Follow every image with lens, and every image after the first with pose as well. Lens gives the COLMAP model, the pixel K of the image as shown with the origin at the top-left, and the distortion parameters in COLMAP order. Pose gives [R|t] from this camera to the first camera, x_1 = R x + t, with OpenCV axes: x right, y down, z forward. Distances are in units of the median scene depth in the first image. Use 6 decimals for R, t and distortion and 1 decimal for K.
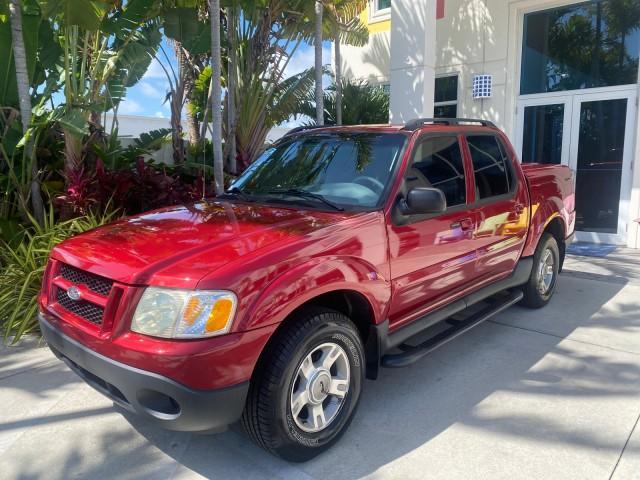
lens RADIAL K [[486.8, 0, 320.0], [0, 486.8, 235.1], [0, 0, 1]] dist [0.031013, -0.038059]
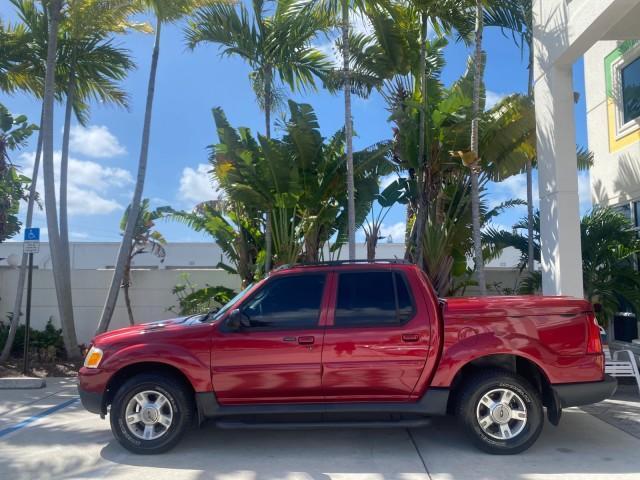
lens RADIAL K [[486.8, 0, 320.2], [0, 486.8, 242.0], [0, 0, 1]] dist [0.031013, -0.038059]
pose [[0.649453, -0.060608, -0.757983, 0.964730], [-0.118426, 0.976593, -0.179558, -0.034643], [0.751123, 0.206380, 0.627073, 0.106012]]
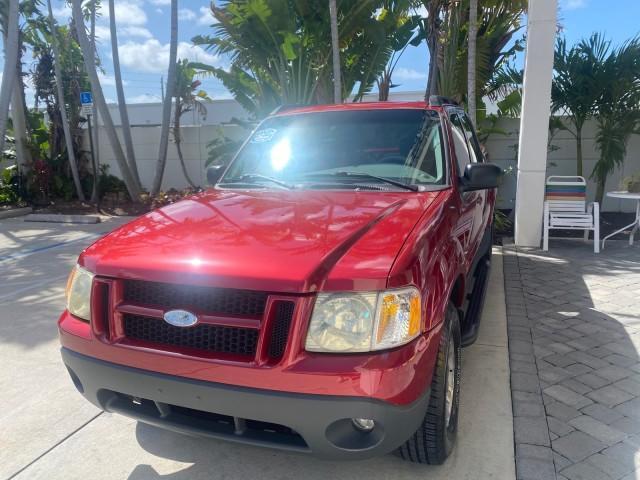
lens RADIAL K [[486.8, 0, 324.4], [0, 486.8, 239.5], [0, 0, 1]] dist [0.031013, -0.038059]
pose [[0.390091, 0.184273, -0.902149, 1.370936], [-0.119959, 0.981590, 0.148630, -0.100059], [0.912929, 0.050241, 0.405015, 0.557099]]
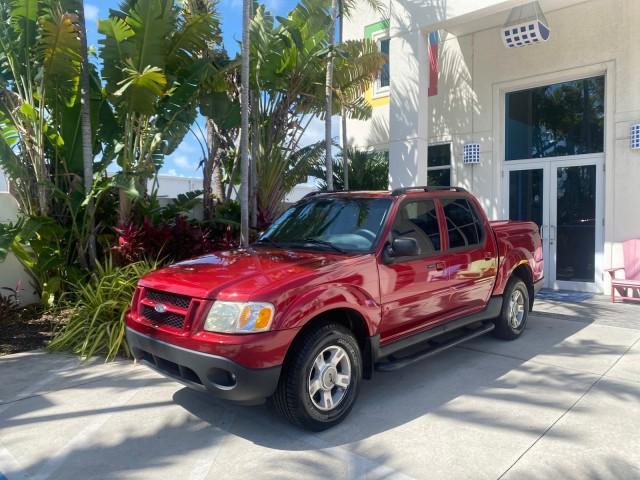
lens RADIAL K [[486.8, 0, 320.3], [0, 486.8, 237.4], [0, 0, 1]] dist [0.031013, -0.038059]
pose [[0.999807, 0.003371, -0.019336, 0.000234], [-0.005469, 0.993969, -0.109523, 0.032824], [0.018851, 0.109608, 0.993796, -0.226535]]
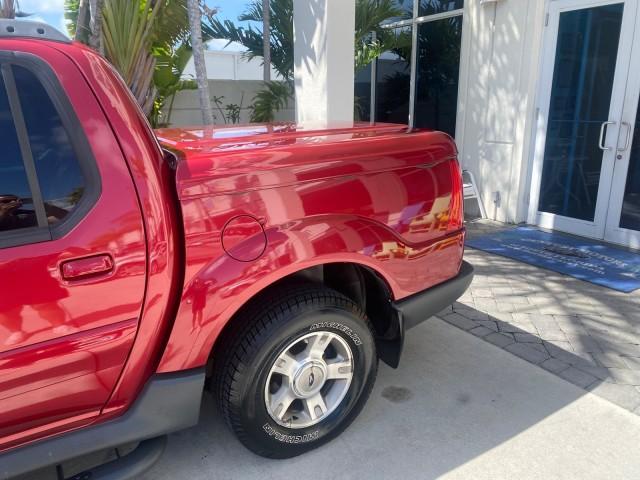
lens RADIAL K [[486.8, 0, 318.3], [0, 486.8, 225.0], [0, 0, 1]] dist [0.031013, -0.038059]
pose [[0.965685, 0.066127, -0.251159, 0.572006], [-0.040076, 0.993401, 0.107460, -0.110823], [0.256607, -0.093707, 0.961962, 0.604858]]
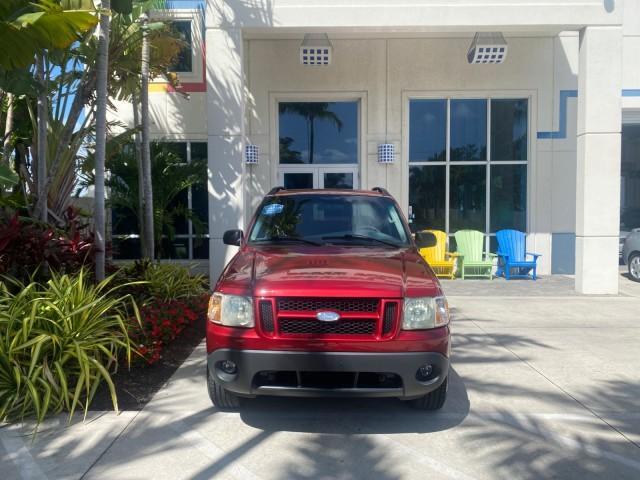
lens RADIAL K [[486.8, 0, 316.5], [0, 486.8, 239.8], [0, 0, 1]] dist [0.031013, -0.038059]
pose [[0.754162, -0.030990, 0.655957, -0.669653], [0.096108, 0.993339, -0.063567, -0.001769], [-0.649617, 0.110983, 0.752117, 0.018291]]
